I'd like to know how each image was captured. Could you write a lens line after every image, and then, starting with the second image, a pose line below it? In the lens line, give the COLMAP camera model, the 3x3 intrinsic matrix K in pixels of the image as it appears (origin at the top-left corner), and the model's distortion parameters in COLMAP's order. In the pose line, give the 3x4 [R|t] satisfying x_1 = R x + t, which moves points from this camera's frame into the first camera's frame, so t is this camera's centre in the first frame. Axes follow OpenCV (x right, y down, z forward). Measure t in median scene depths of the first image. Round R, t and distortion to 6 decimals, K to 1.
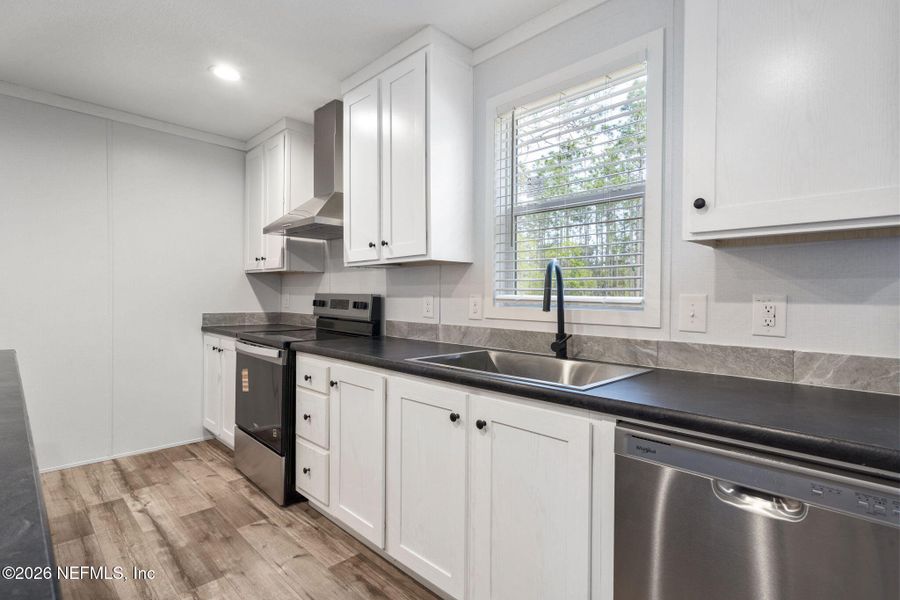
lens RADIAL K [[441.6, 0, 454.8], [0, 441.6, 300.4], [0, 0, 1]] dist [0.000691, 0.000410]
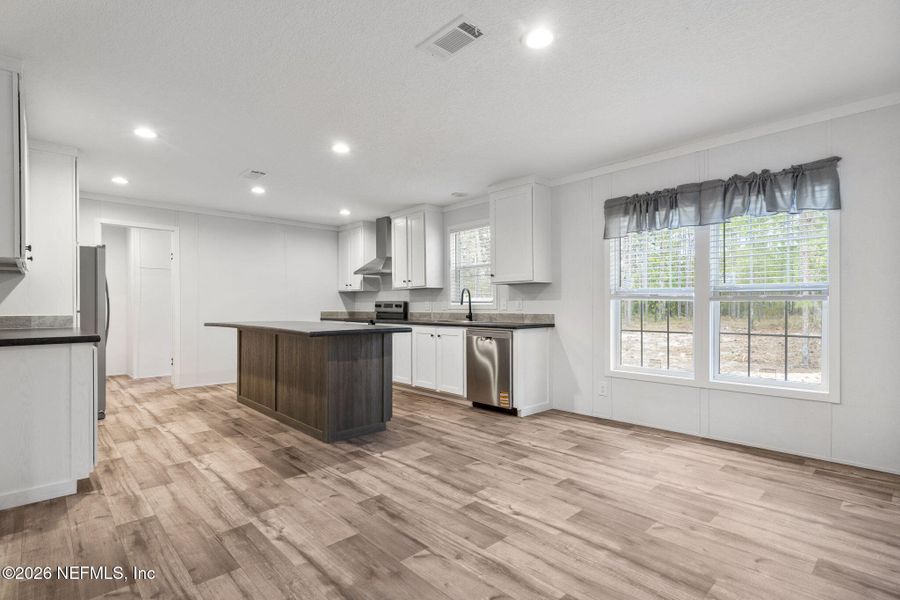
lens RADIAL K [[445.7, 0, 448.5], [0, 445.7, 306.7], [0, 0, 1]] dist [0.001167, 0.000489]
pose [[0.998865, -0.010984, -0.046354, 0.157003], [0.010566, 0.999901, -0.009267, 0.040429], [0.046451, 0.008767, 0.998882, -1.331150]]
